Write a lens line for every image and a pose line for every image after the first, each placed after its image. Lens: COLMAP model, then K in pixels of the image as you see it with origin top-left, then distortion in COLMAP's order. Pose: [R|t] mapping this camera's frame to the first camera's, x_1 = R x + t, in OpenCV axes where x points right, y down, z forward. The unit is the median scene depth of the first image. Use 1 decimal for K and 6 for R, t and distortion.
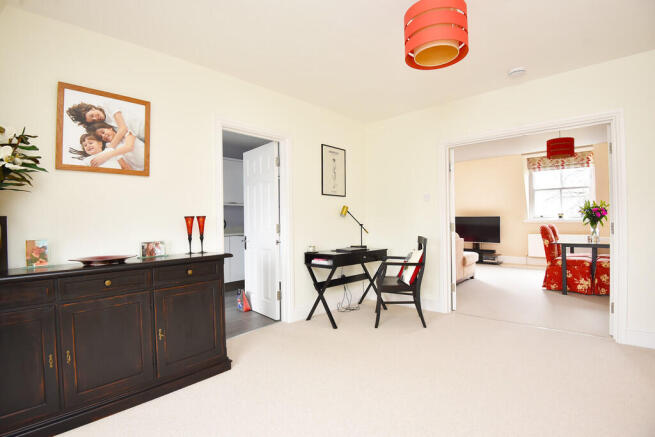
lens RADIAL K [[309.0, 0, 325.3], [0, 309.0, 215.9], [0, 0, 1]] dist [0.000686, -0.028090]
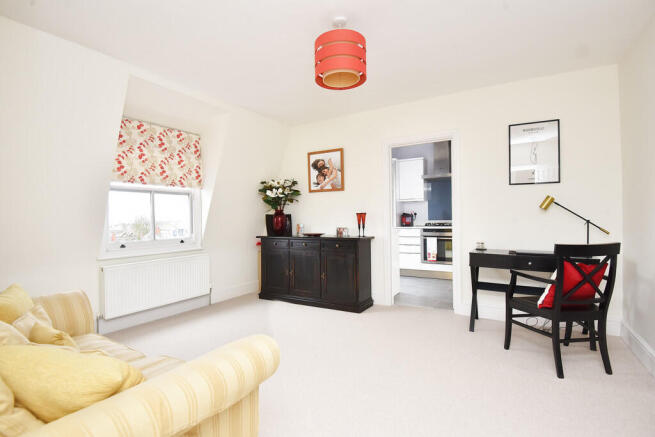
lens RADIAL K [[327.7, 0, 327.5], [0, 327.7, 218.5], [0, 0, 1]] dist [0.002774, 0.000076]
pose [[0.233284, 0.005704, -0.972392, 1.297820], [0.017262, 0.999801, 0.010007, 0.011356], [0.972255, -0.019120, 0.233139, 0.499171]]
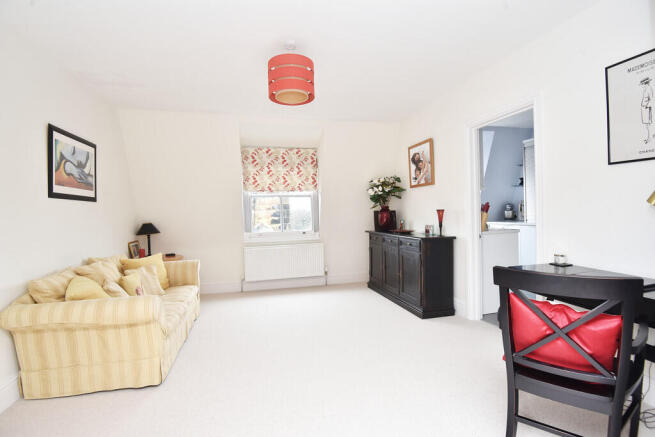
lens RADIAL K [[311.4, 0, 327.5], [0, 311.4, 218.5], [0, 0, 1]] dist [0.000055, -0.000183]
pose [[-0.528307, 0.039949, -0.848113, 1.164310], [0.033902, 0.999088, 0.025942, -0.013601], [0.848377, -0.015047, -0.529179, 1.470302]]
